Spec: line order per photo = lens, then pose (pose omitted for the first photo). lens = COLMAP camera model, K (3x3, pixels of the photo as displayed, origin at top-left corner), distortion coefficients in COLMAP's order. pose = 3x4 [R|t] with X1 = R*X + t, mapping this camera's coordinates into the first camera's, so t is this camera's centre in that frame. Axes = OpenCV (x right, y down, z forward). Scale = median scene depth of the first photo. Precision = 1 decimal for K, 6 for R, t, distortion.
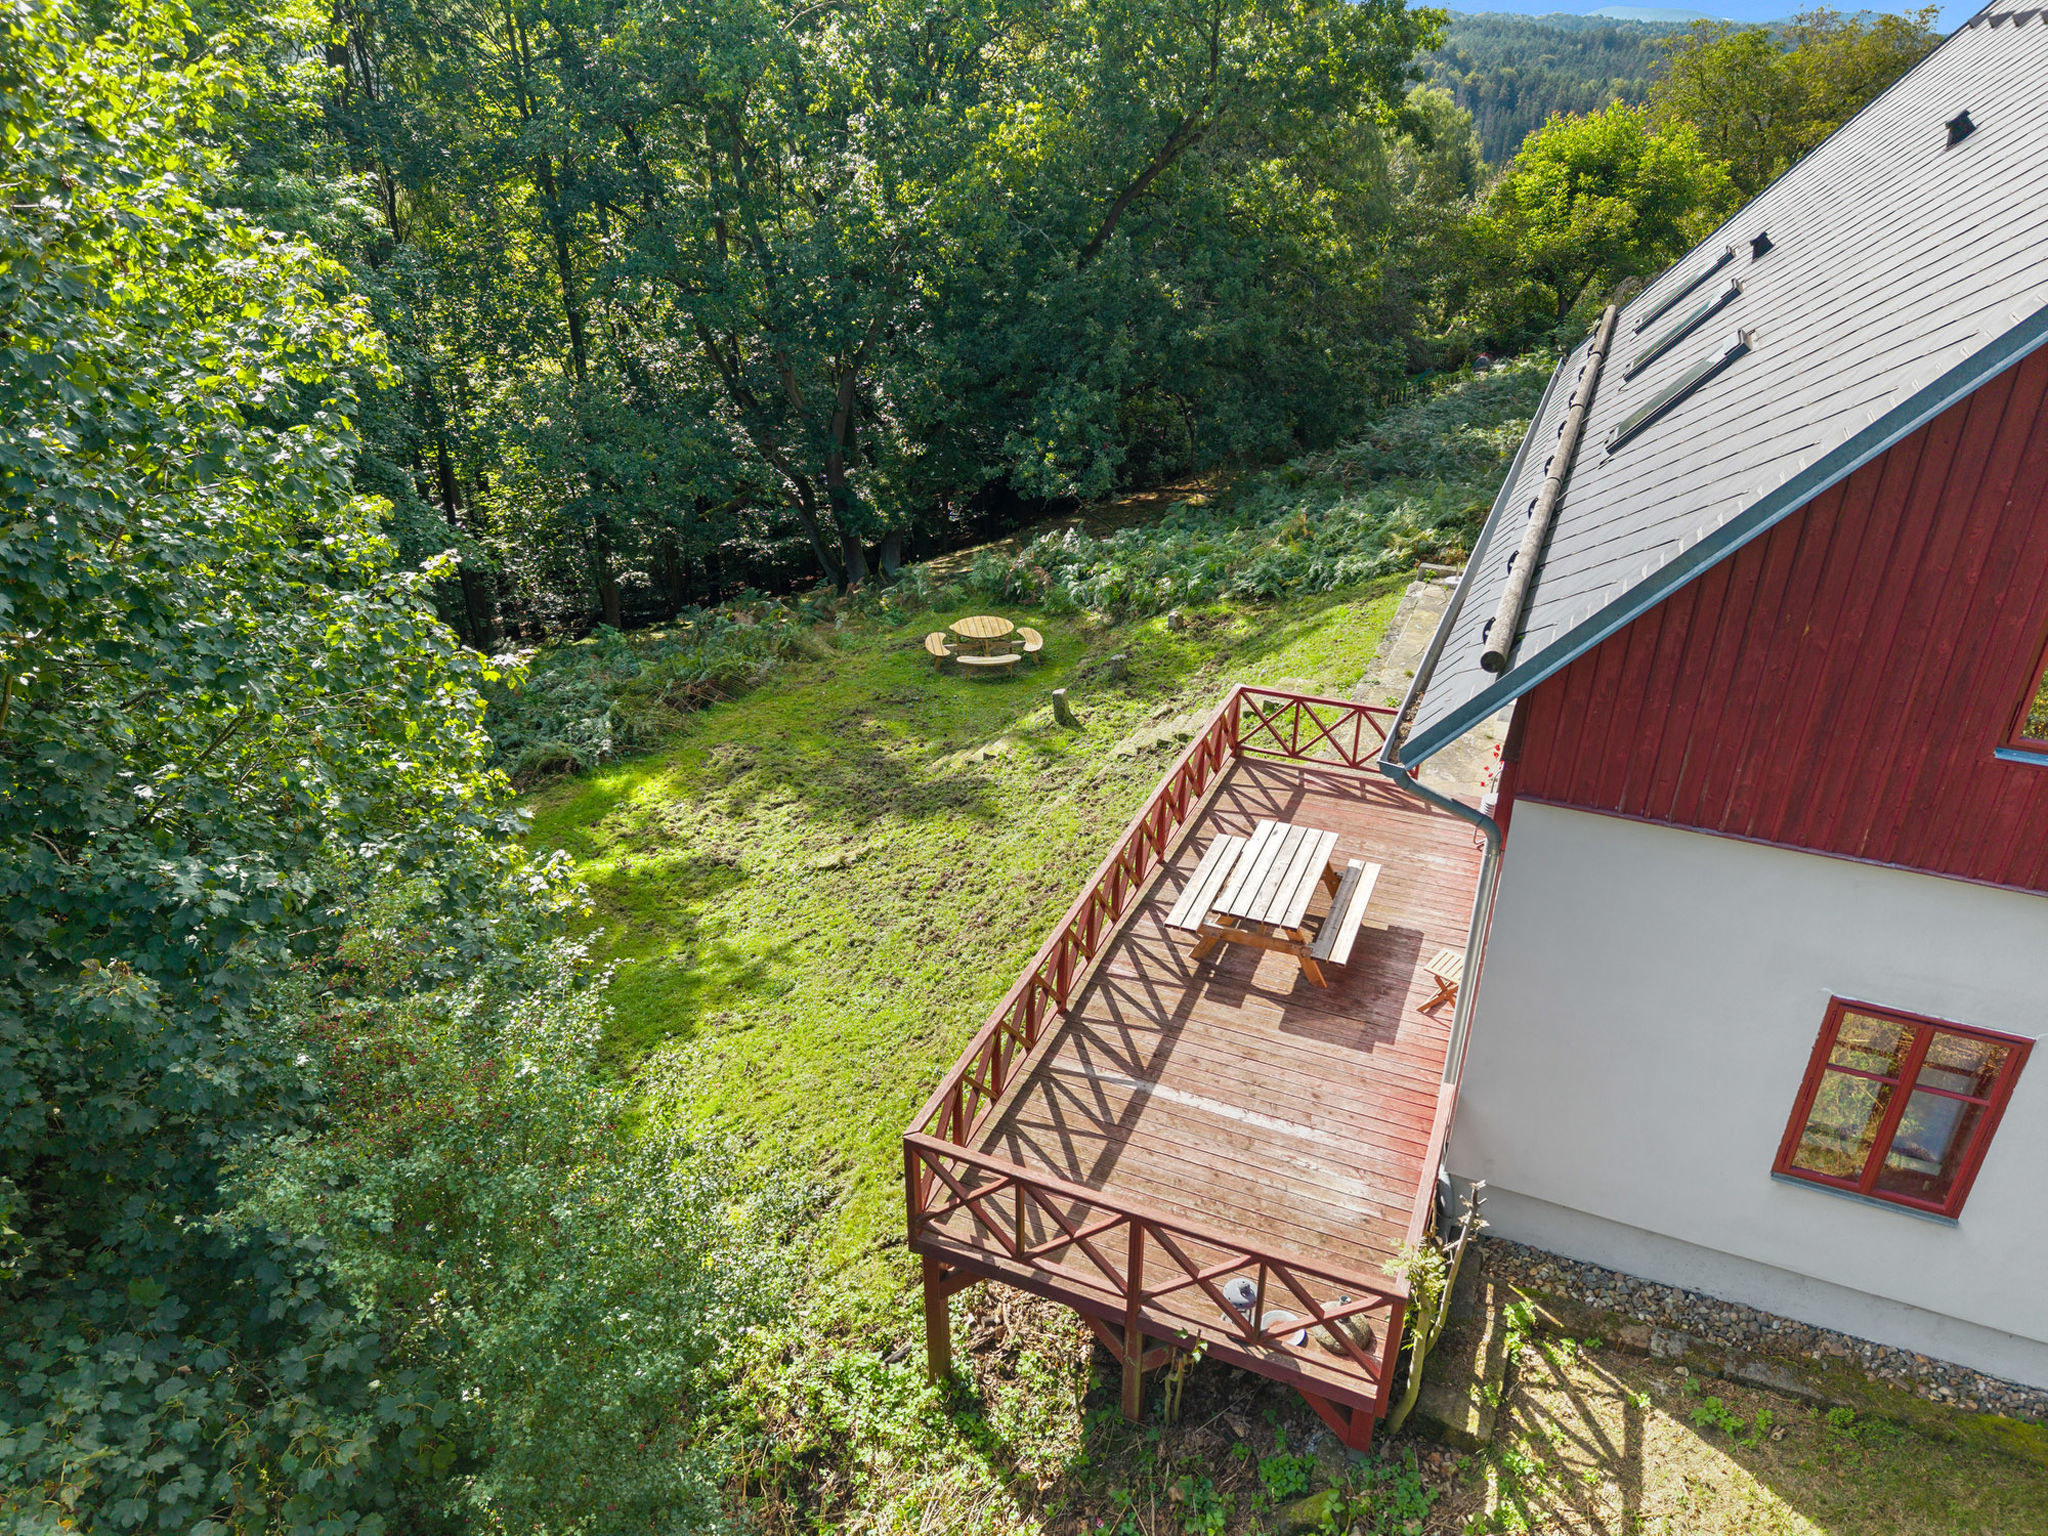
lens RADIAL K [[1380.5, 0, 1031.8], [0, 1380.5, 771.4], [0, 0, 1]] dist [0.019035, -0.004175]
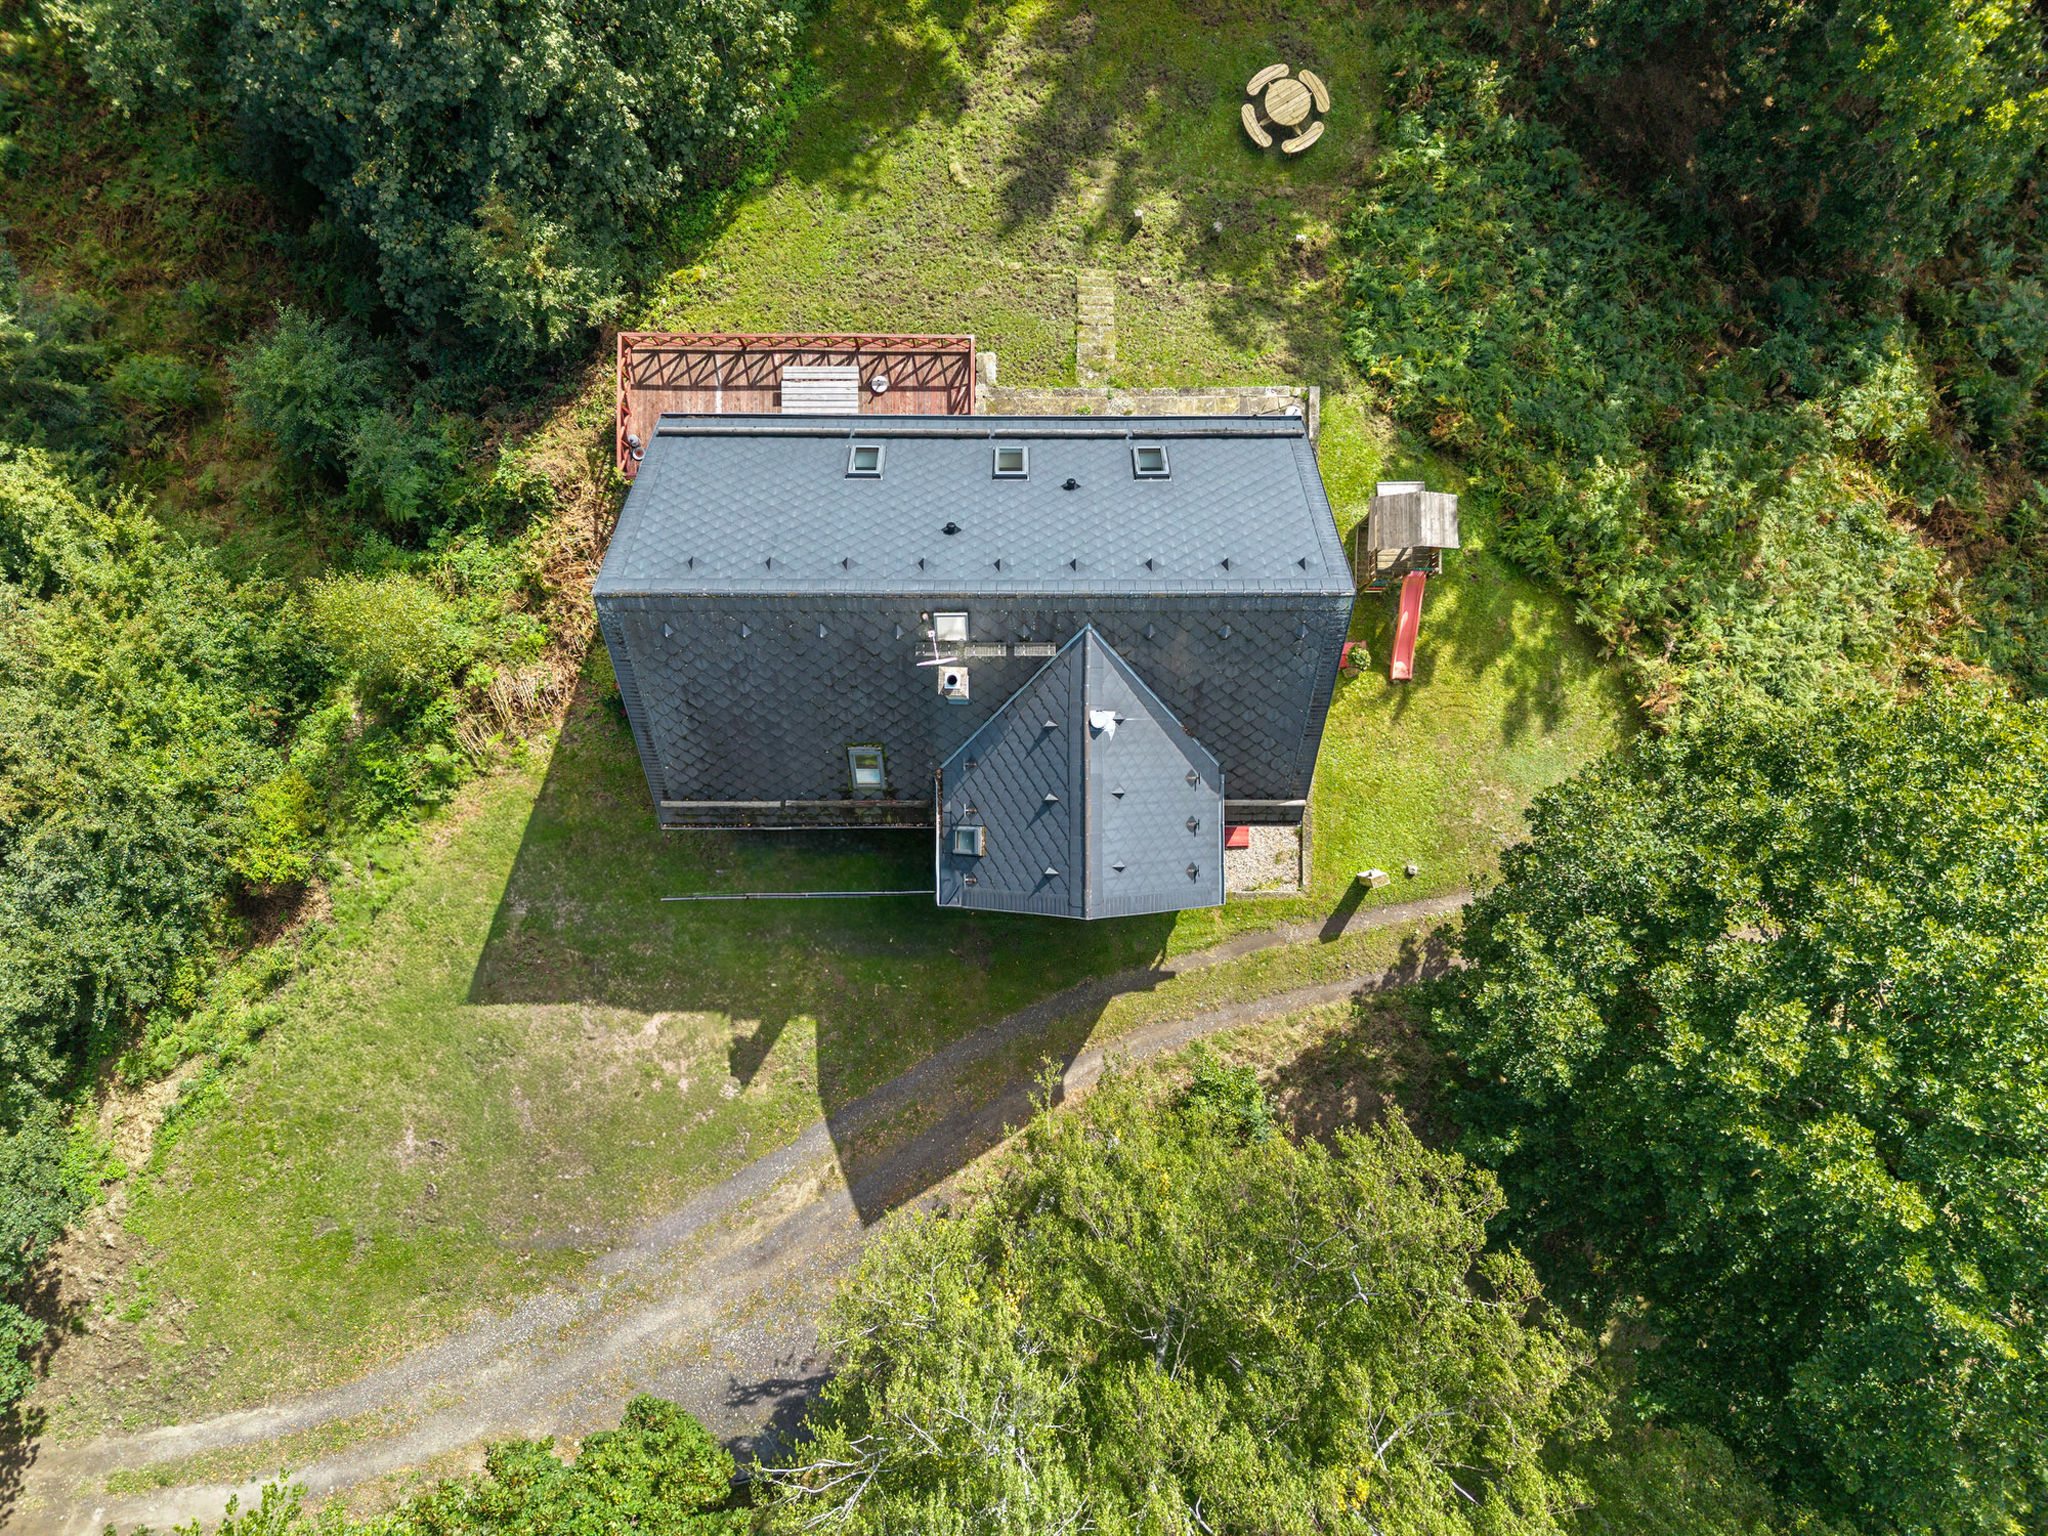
lens RADIAL K [[1380.5, 0, 1026.7], [0, 1380.5, 757.7], [0, 0, 1]] dist [0.019035, -0.004175]
pose [[0.388867, 0.921290, -0.002644, 1.109148], [-0.427342, 0.182917, 0.885393, -2.616468], [0.816187, -0.343170, 0.464836, -0.124351]]
